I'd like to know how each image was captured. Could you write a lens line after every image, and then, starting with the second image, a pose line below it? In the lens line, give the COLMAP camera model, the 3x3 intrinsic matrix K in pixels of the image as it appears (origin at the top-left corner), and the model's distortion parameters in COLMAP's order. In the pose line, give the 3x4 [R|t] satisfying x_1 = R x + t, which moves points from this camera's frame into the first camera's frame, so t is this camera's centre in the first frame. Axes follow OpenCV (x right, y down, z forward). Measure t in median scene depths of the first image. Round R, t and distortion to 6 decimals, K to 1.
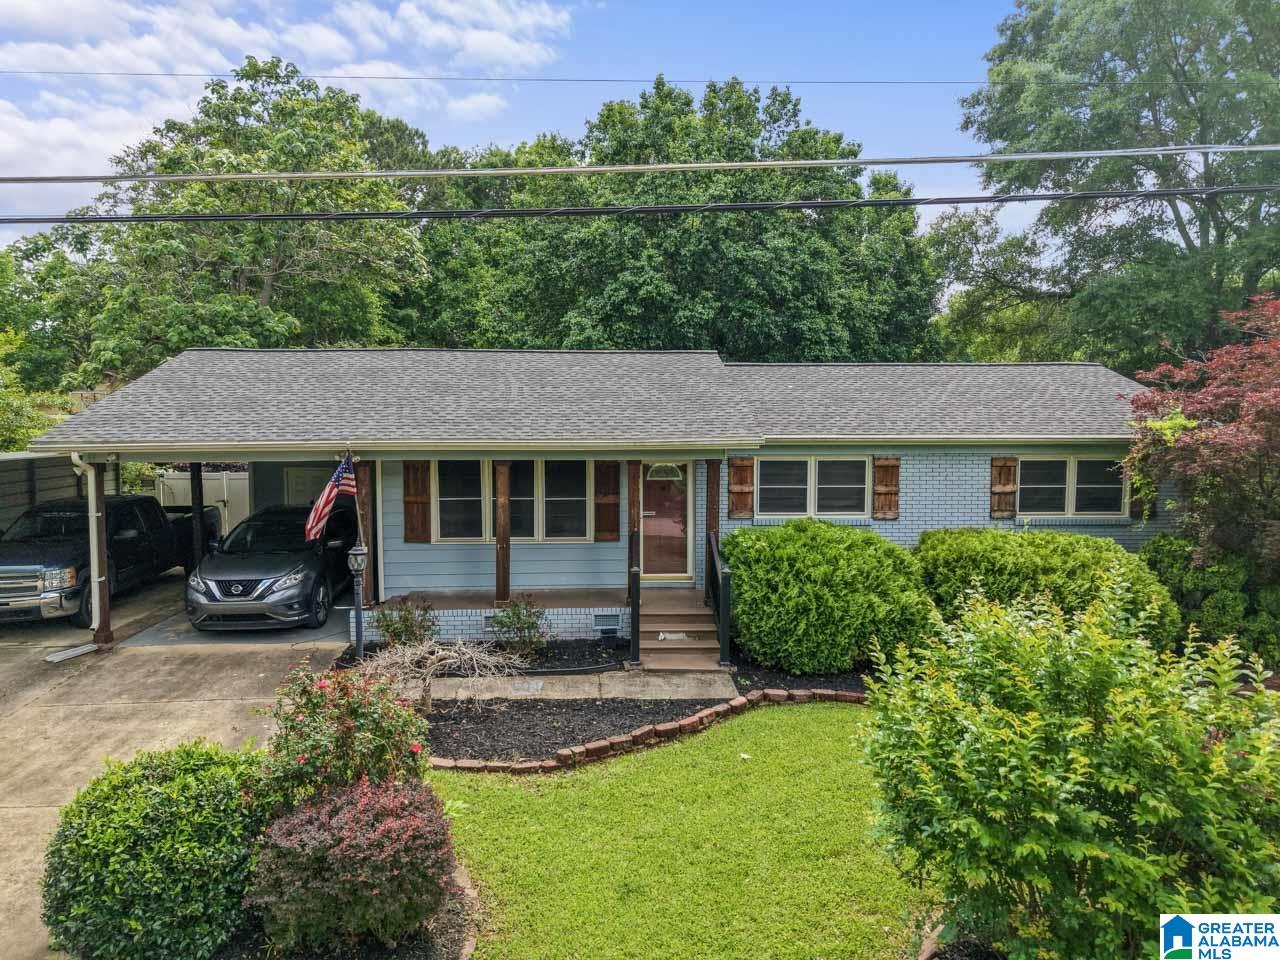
lens RADIAL K [[874.5, 0, 640.0], [0, 874.5, 480.0], [0, 0, 1]] dist [-0.001751, 0.000994]
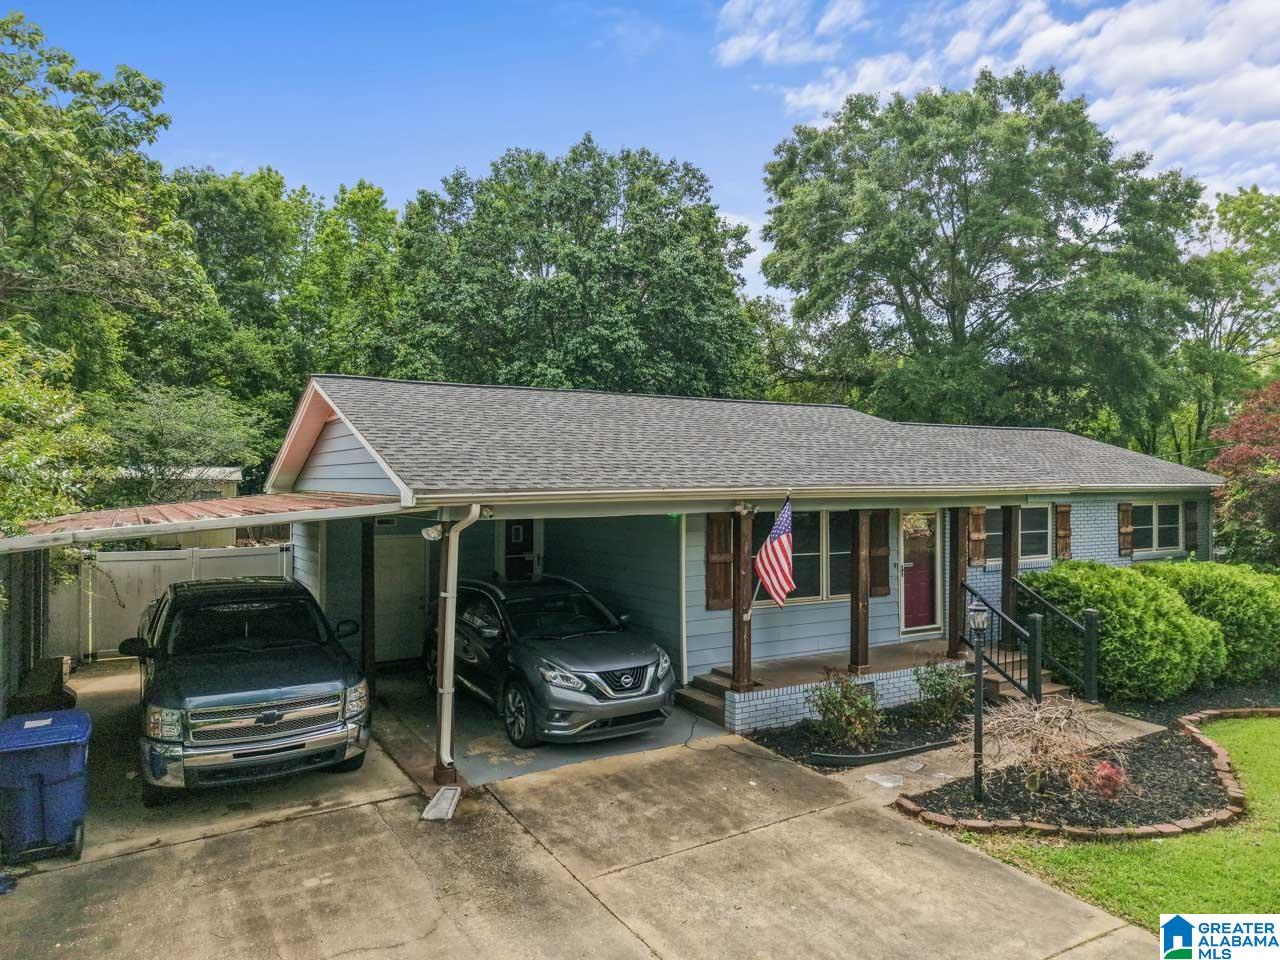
lens RADIAL K [[874.5, 0, 640.0], [0, 874.5, 480.0], [0, 0, 1]] dist [-0.001751, 0.000994]
pose [[0.880477, 0.002078, 0.474085, -0.717722], [0.041127, 0.995886, -0.080746, 0.011122], [-0.472302, 0.090592, 0.876769, 0.276379]]
